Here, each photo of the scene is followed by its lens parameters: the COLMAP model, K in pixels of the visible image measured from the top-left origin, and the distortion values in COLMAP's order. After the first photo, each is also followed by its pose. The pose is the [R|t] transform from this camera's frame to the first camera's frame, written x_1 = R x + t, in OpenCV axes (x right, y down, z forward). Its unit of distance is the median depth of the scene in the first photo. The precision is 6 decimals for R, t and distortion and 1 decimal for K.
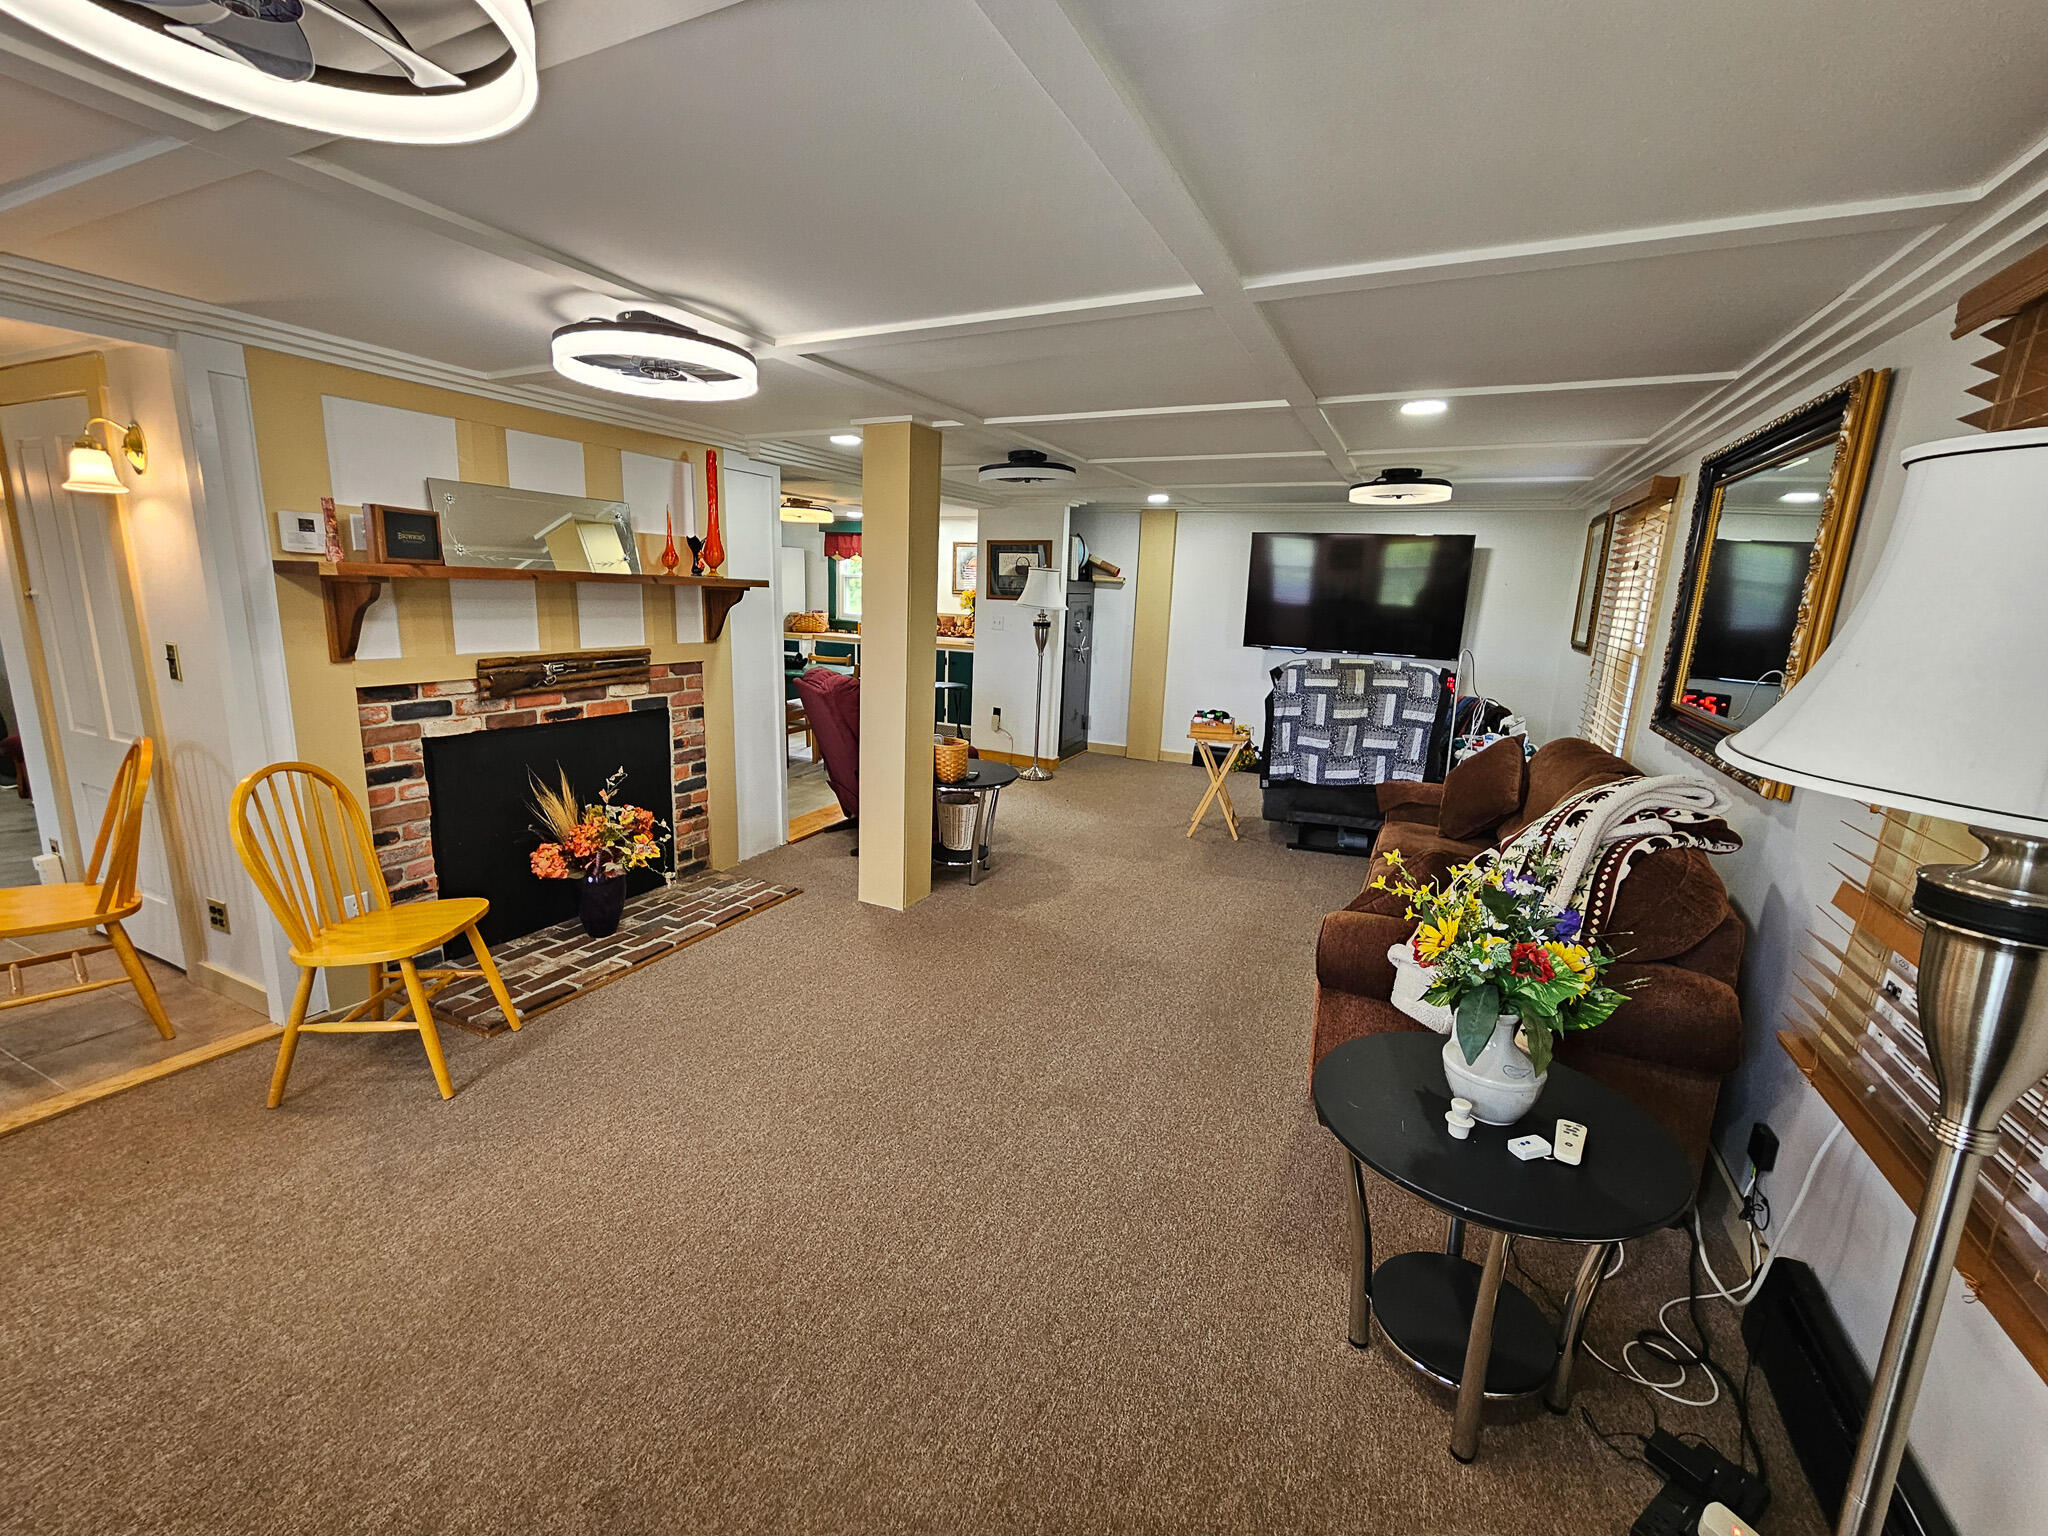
lens RADIAL K [[841.7, 0, 1027.6], [0, 841.7, 760.1], [0, 0, 1]] dist [-0.000790, 0.000015]
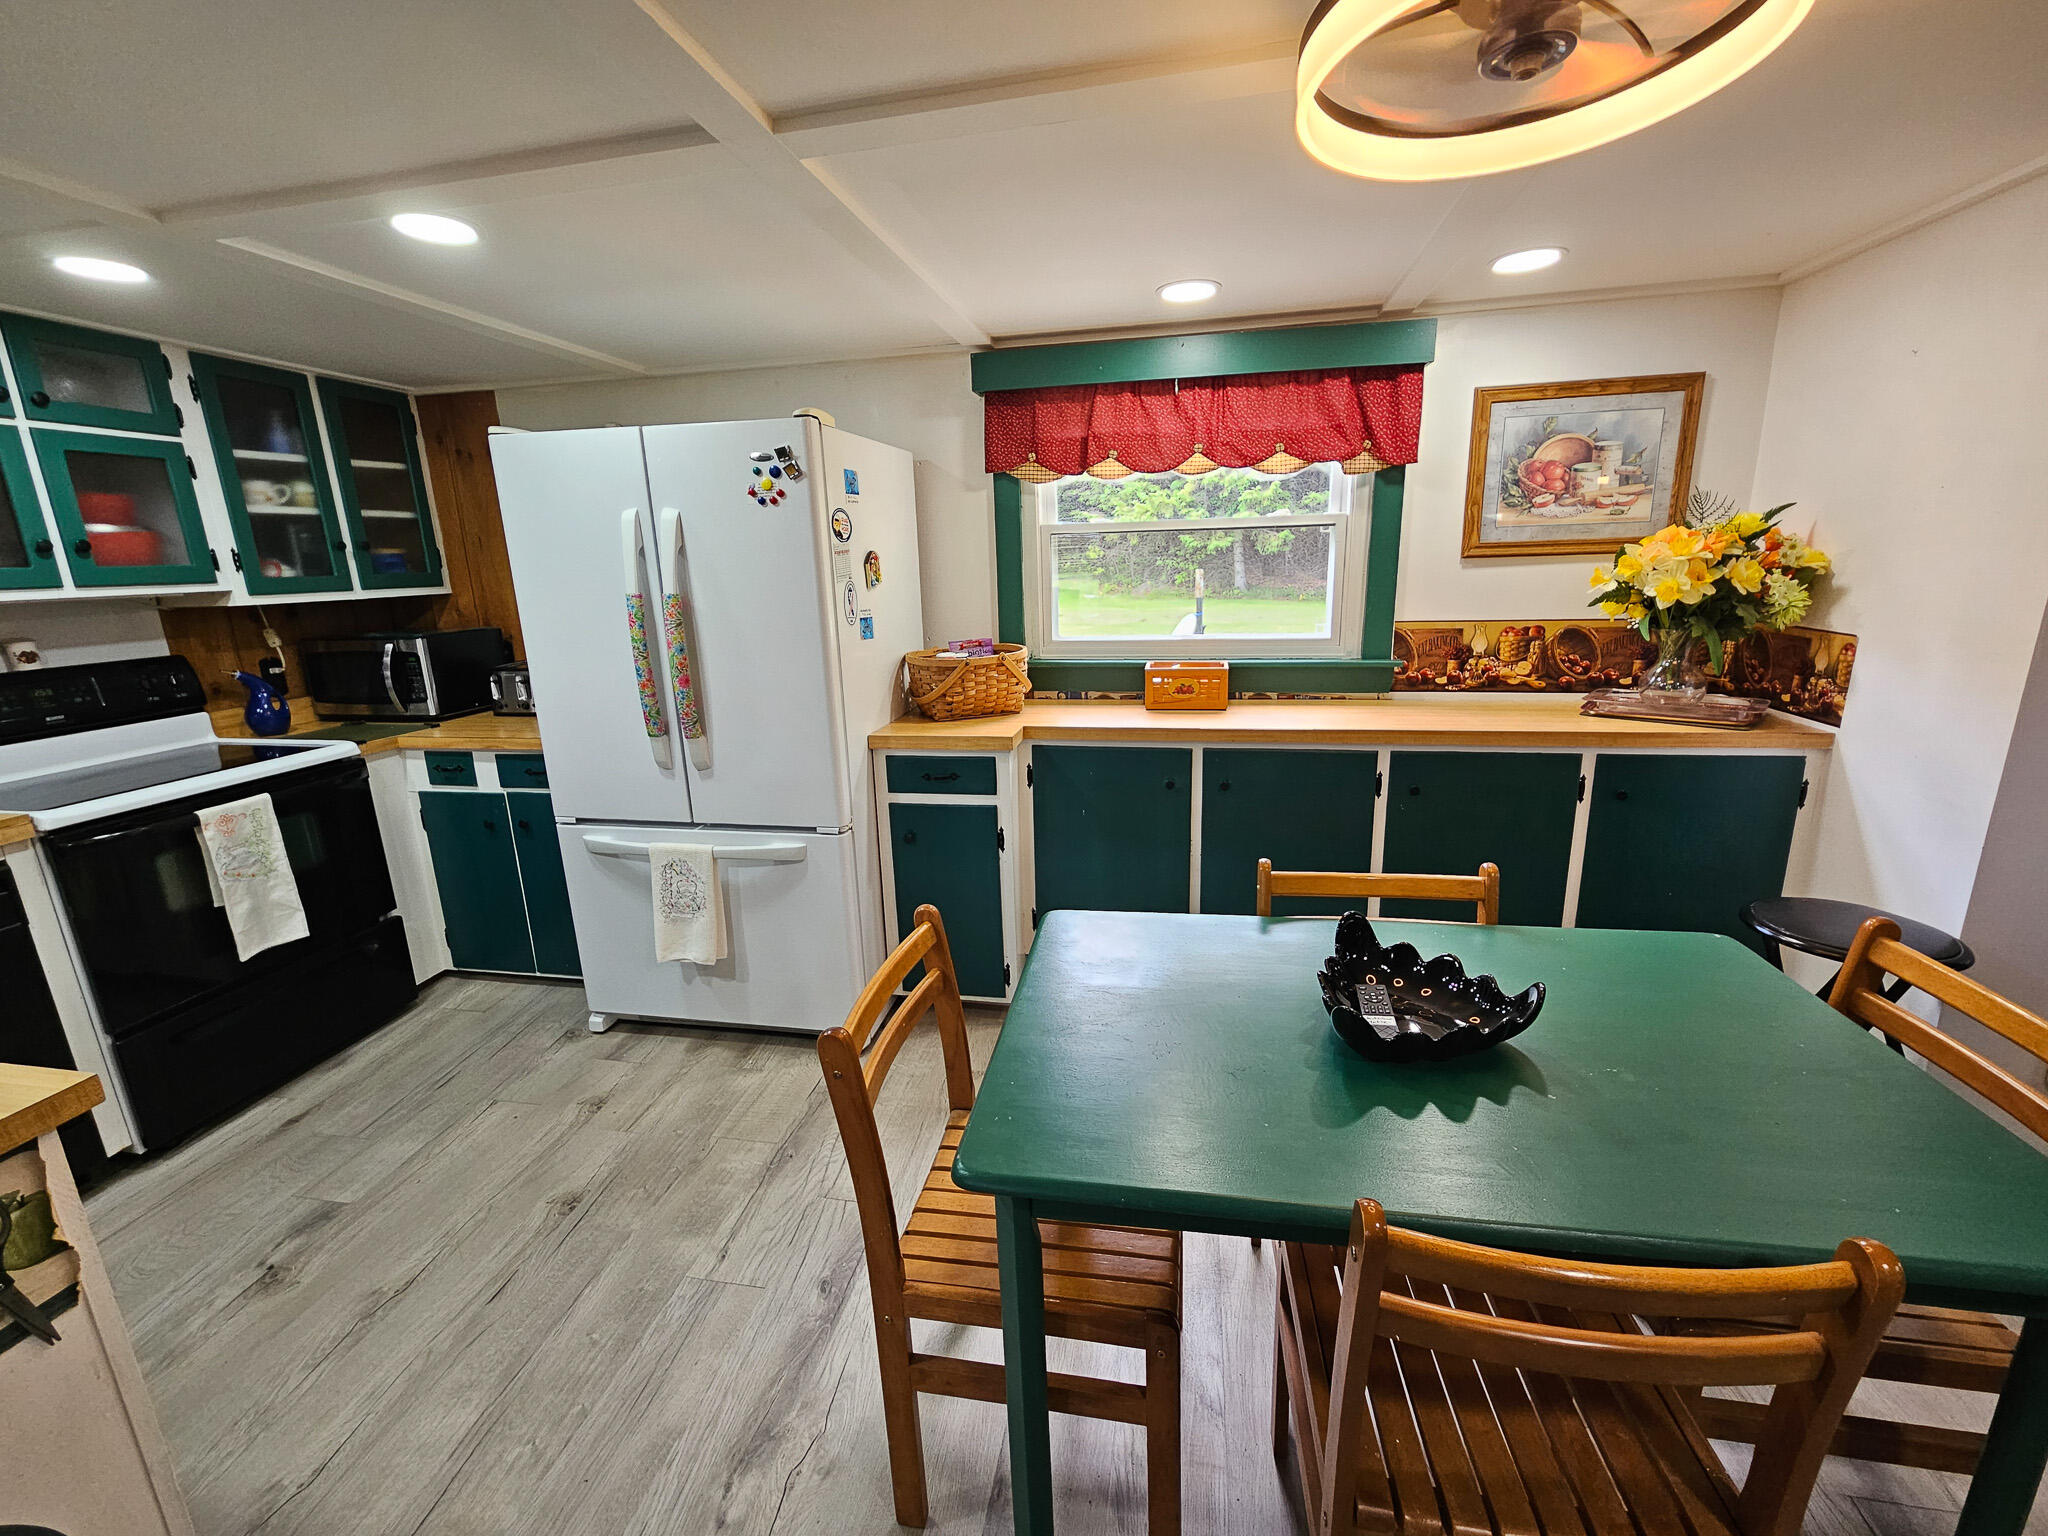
lens RADIAL K [[843.6, 0, 1031.0], [0, 843.6, 759.4], [0, 0, 1]] dist [-0.000136, -0.000184]
pose [[0.967366, -0.121450, 0.222378, -0.328327], [0.112688, 0.992283, 0.051726, -0.155752], [-0.226944, -0.024978, 0.973587, 0.718188]]
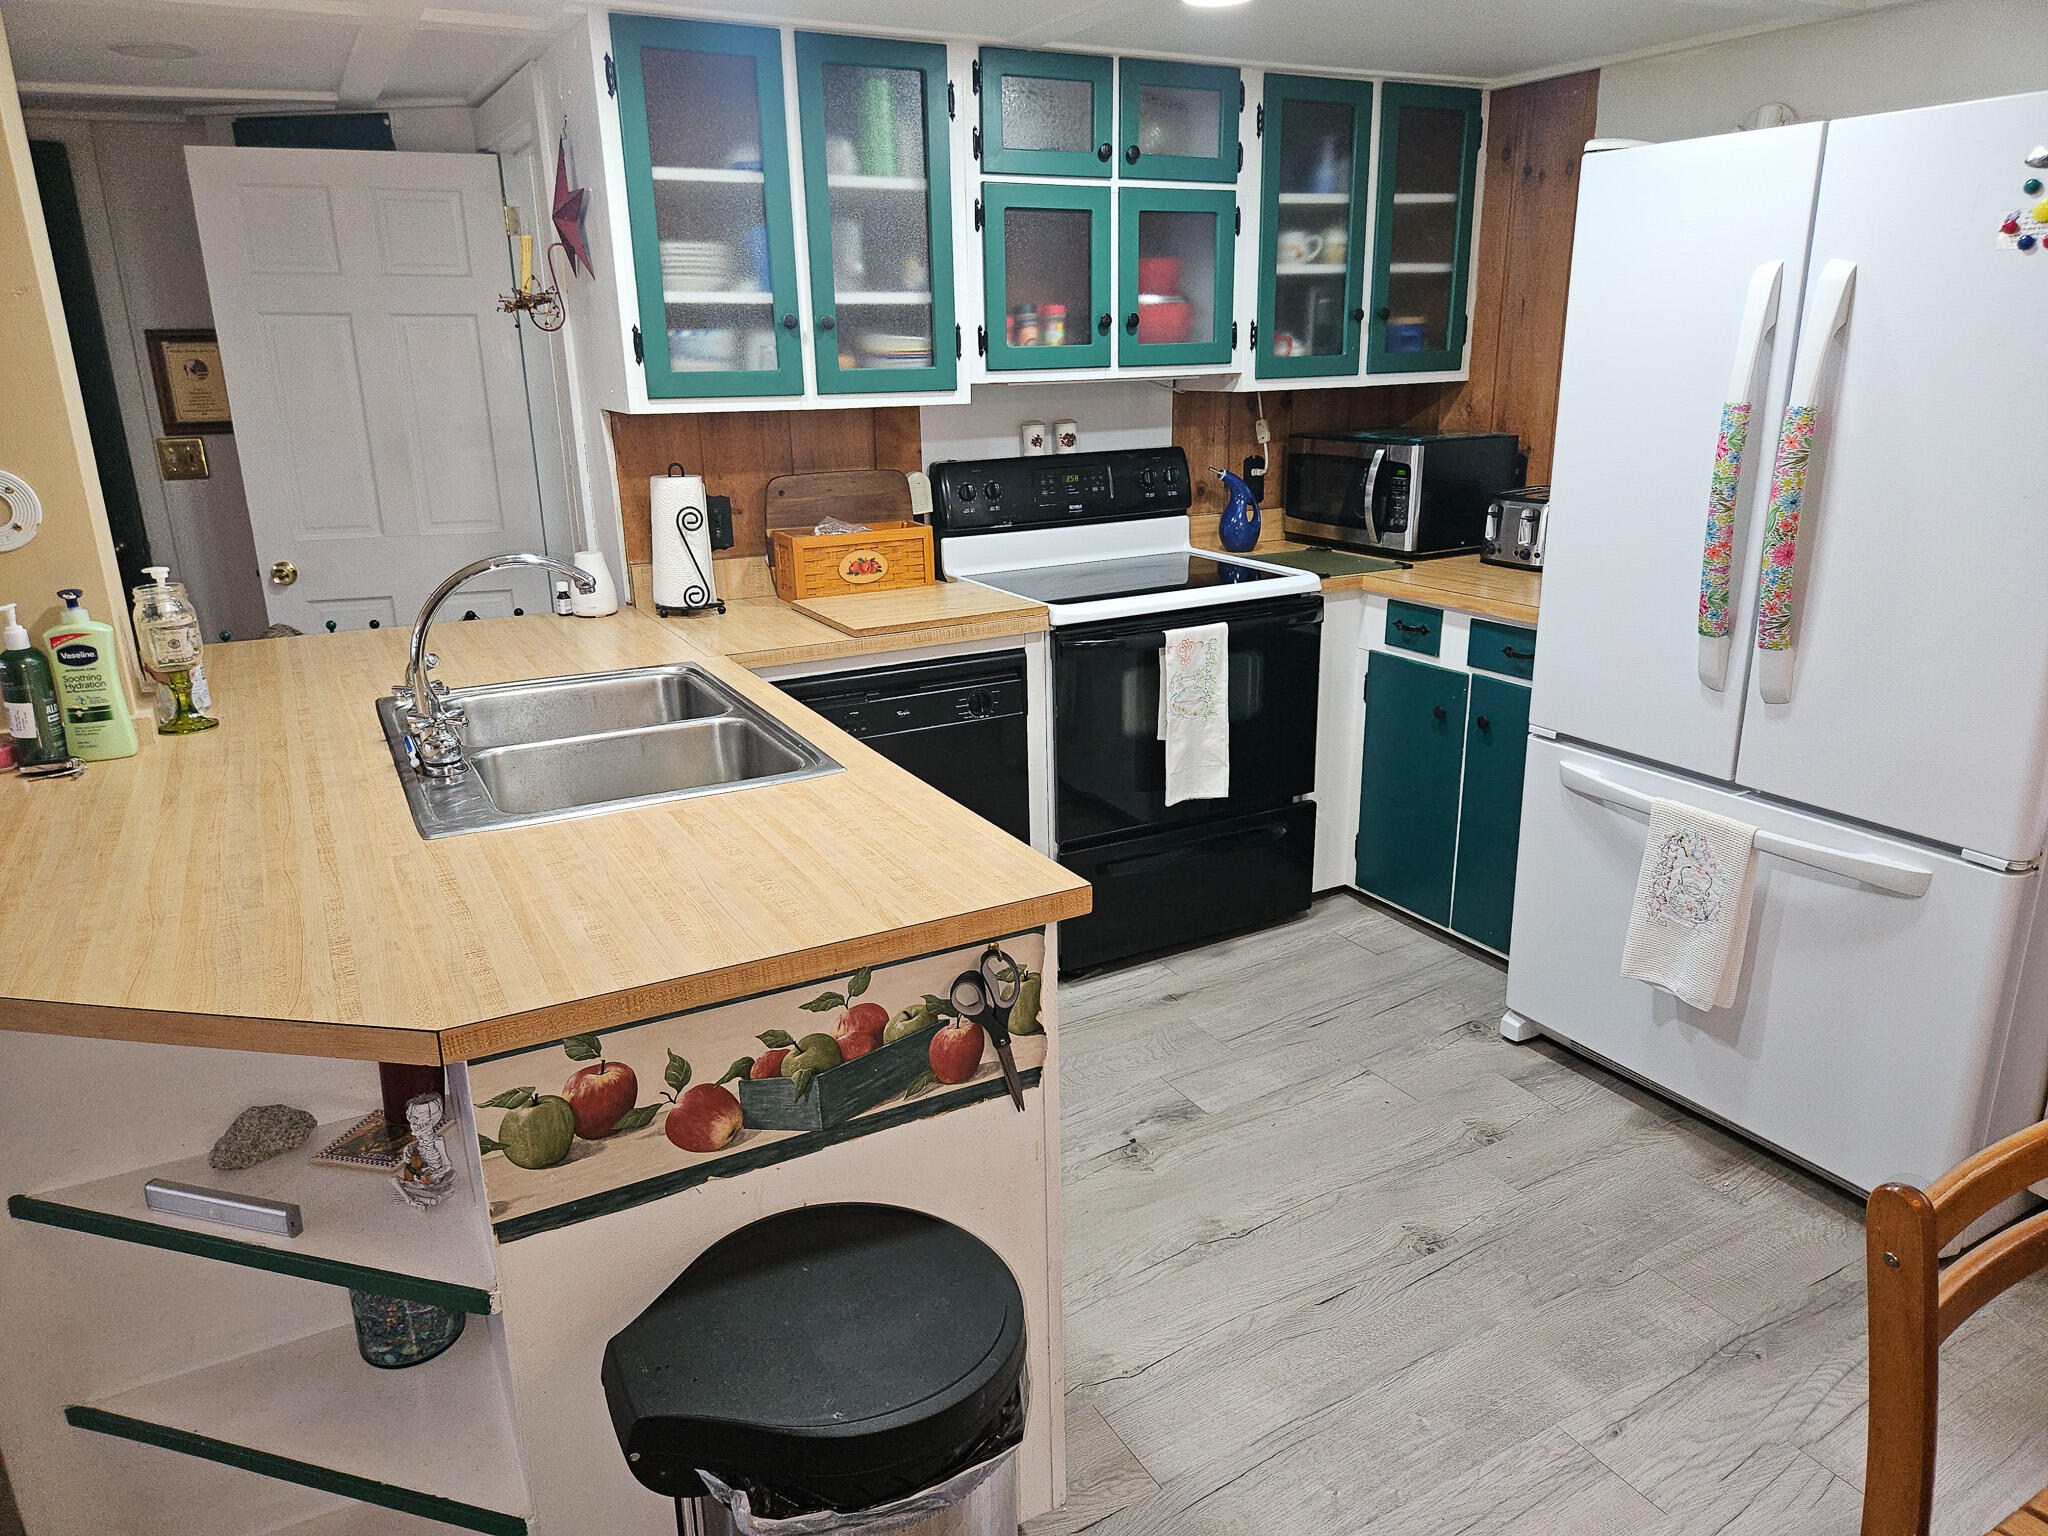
lens RADIAL K [[1371.1, 0, 1028.9], [0, 1371.1, 767.9], [0, 0, 1]] dist [0.071742, -0.053997]
pose [[0.806740, 0.123919, -0.577767, -0.329138], [-0.069637, 0.990888, 0.115290, -0.159077], [0.586789, -0.052775, 0.808018, 0.699394]]
